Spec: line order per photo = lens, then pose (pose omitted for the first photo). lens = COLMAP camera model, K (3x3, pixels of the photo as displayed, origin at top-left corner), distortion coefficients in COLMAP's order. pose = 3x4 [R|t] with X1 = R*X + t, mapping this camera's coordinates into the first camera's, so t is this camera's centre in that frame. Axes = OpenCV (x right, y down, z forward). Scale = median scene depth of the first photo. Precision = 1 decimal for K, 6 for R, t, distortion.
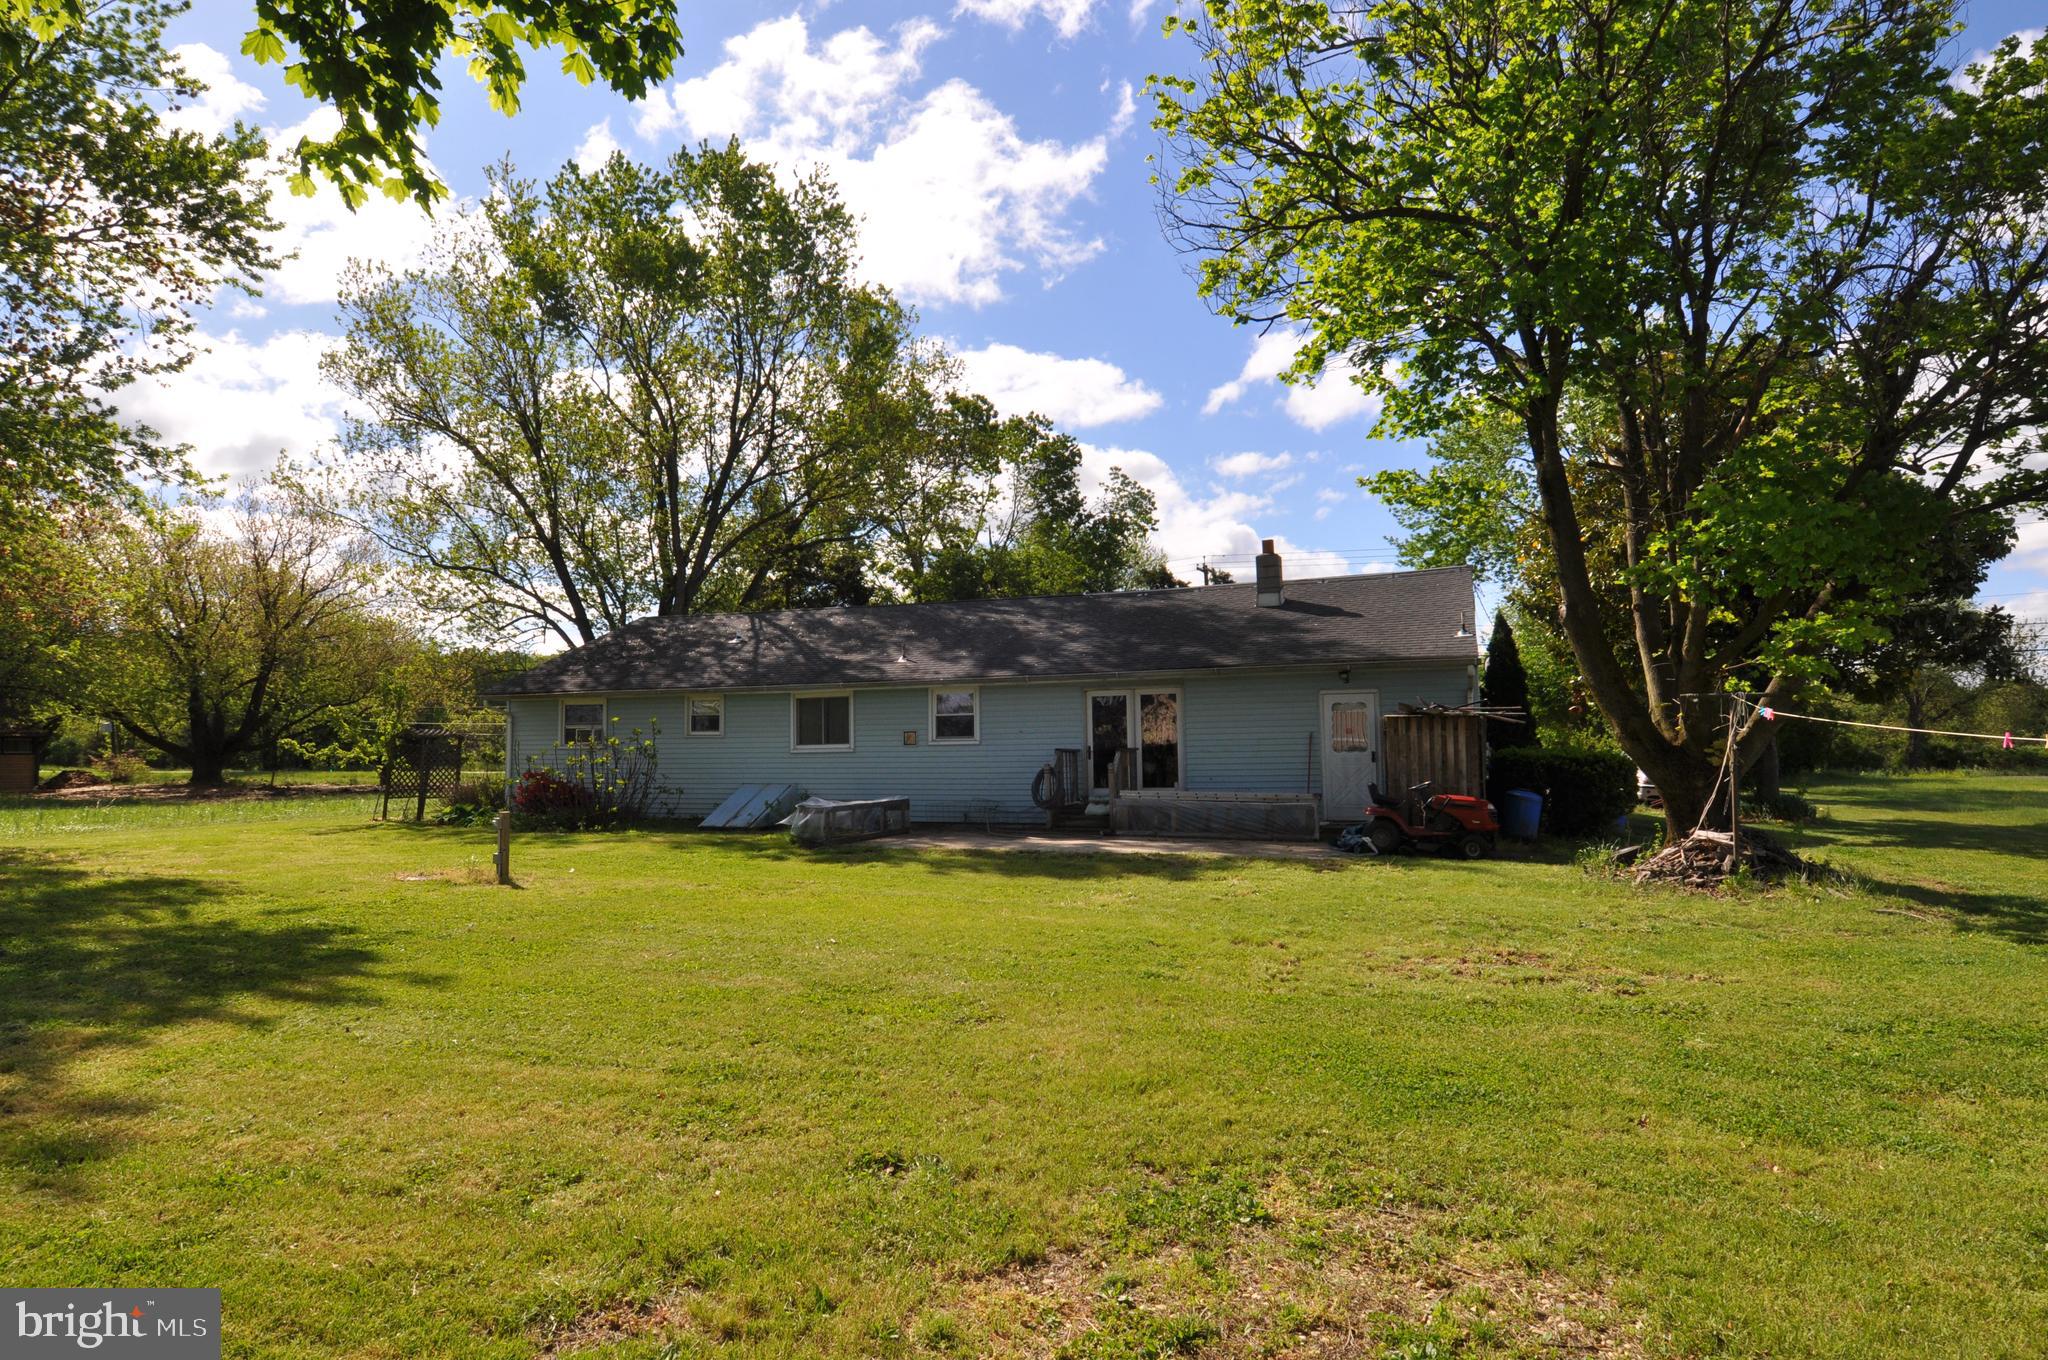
lens RADIAL K [[1141.3, 0, 1027.7], [0, 1141.3, 680.3], [0, 0, 1]] dist [0.056119, -0.060755]
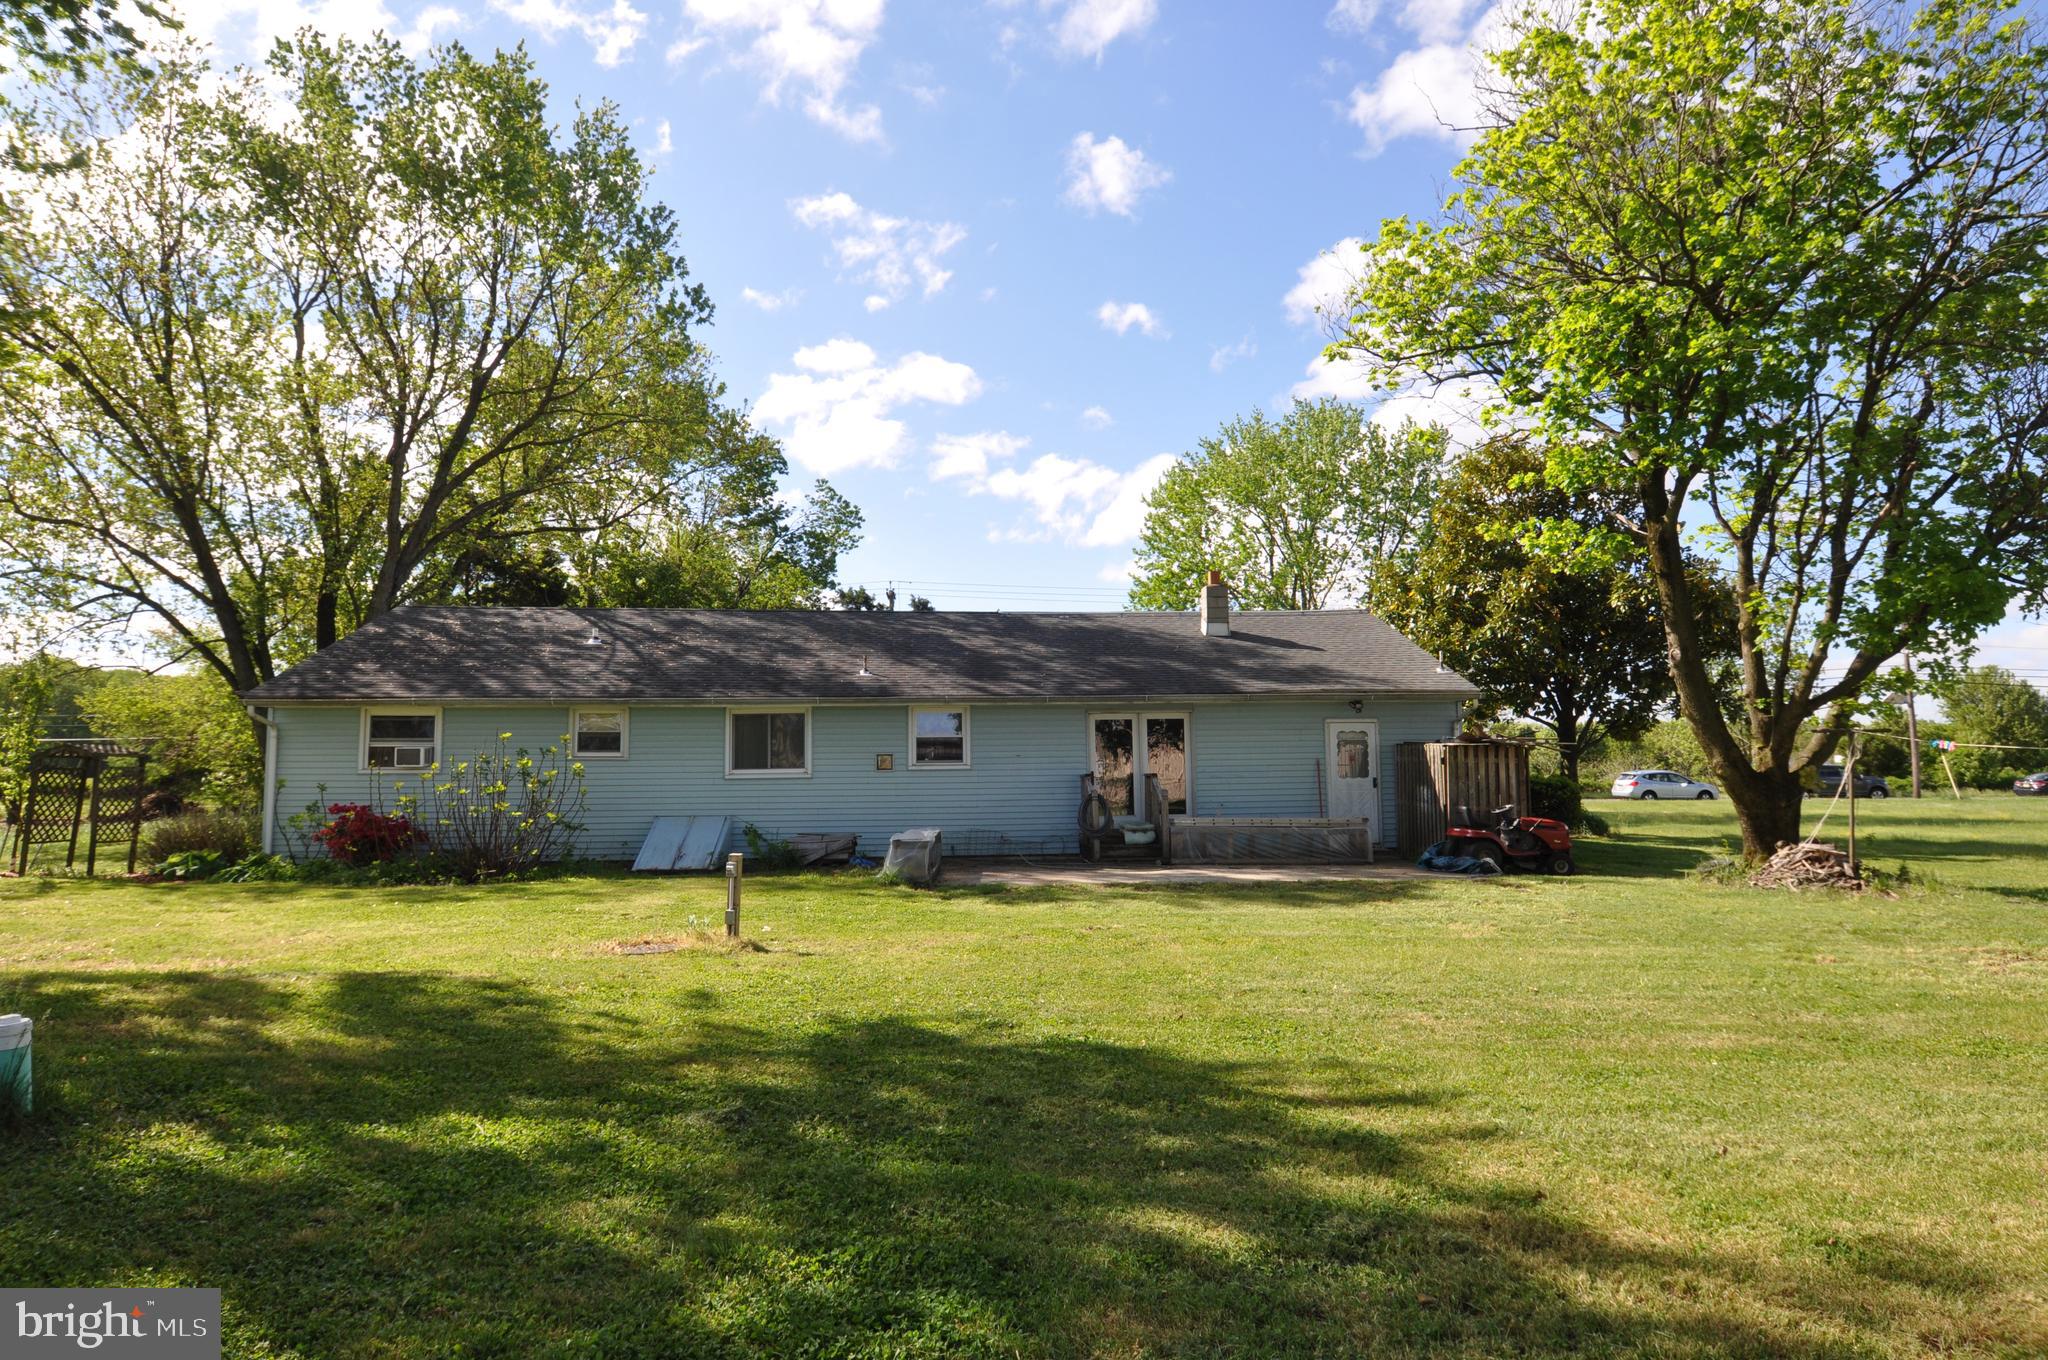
lens RADIAL K [[1141.3, 0, 1027.7], [0, 1141.3, 680.3], [0, 0, 1]] dist [0.056119, -0.060755]
pose [[0.912684, 0.033985, 0.407250, -0.361730], [-0.025681, 0.999336, -0.025842, 0.006472], [-0.407858, 0.013127, 0.912951, 0.131677]]
